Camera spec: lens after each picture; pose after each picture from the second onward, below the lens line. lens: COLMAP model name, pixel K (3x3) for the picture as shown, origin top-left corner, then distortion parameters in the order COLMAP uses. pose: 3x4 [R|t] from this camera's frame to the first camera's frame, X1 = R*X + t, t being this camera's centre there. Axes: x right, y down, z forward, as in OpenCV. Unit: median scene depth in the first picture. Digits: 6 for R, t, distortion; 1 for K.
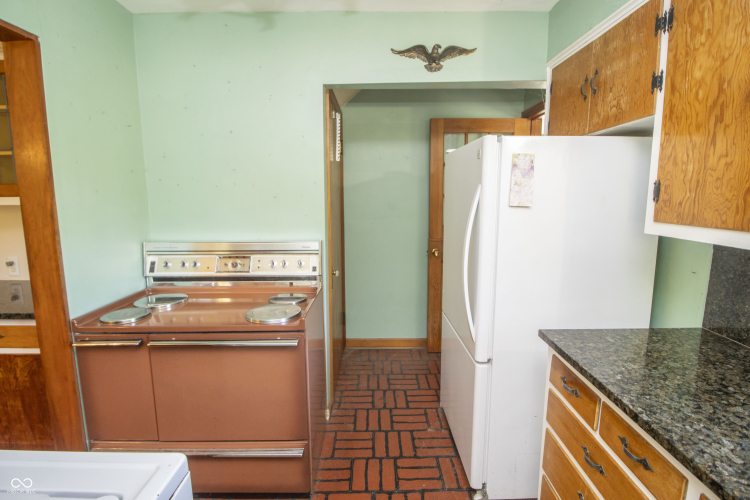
lens RADIAL K [[346.9, 0, 377.9], [0, 346.9, 240.8], [0, 0, 1]] dist [0.001547, -0.013844]
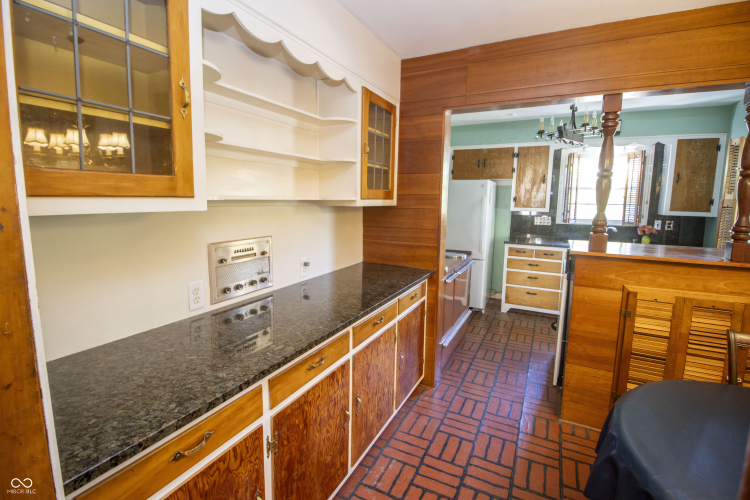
lens RADIAL K [[346.9, 0, 377.9], [0, 346.9, 240.8], [0, 0, 1]] dist [0.001547, -0.013844]
pose [[0.467349, -0.097115, 0.878723, -3.327521], [0.108934, 0.992700, 0.051775, -0.054125], [-0.877336, 0.071526, 0.474516, 0.557445]]
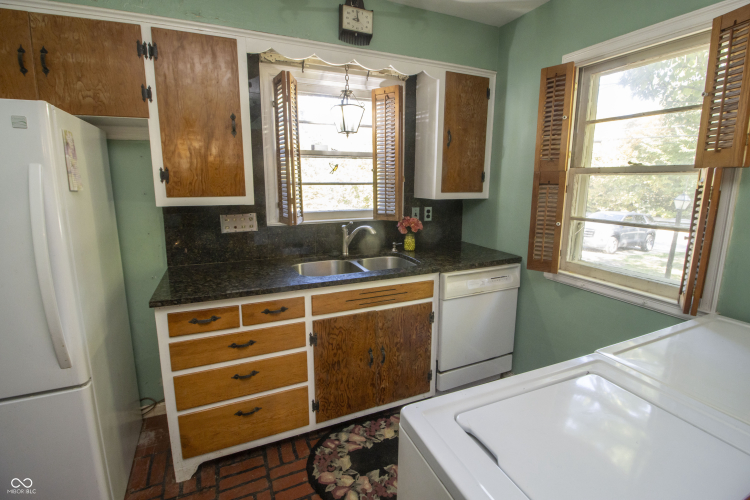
lens RADIAL K [[346.9, 0, 377.9], [0, 346.9, 240.8], [0, 0, 1]] dist [0.001547, -0.013844]
pose [[-0.398634, -0.154879, 0.903938, -0.864008], [0.129366, 0.966286, 0.222611, -0.089950], [-0.907940, 0.205679, -0.365159, 0.796739]]
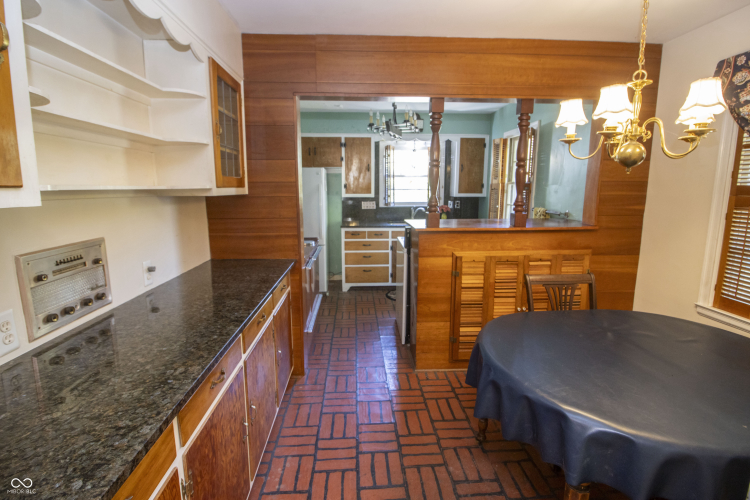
lens RADIAL K [[346.9, 0, 377.9], [0, 346.9, 240.8], [0, 0, 1]] dist [0.001547, -0.013844]
pose [[-0.047595, -0.147166, 0.987966, -3.393852], [0.142909, 0.977908, 0.152552, -0.084911], [-0.988591, 0.148450, -0.025512, 0.835783]]
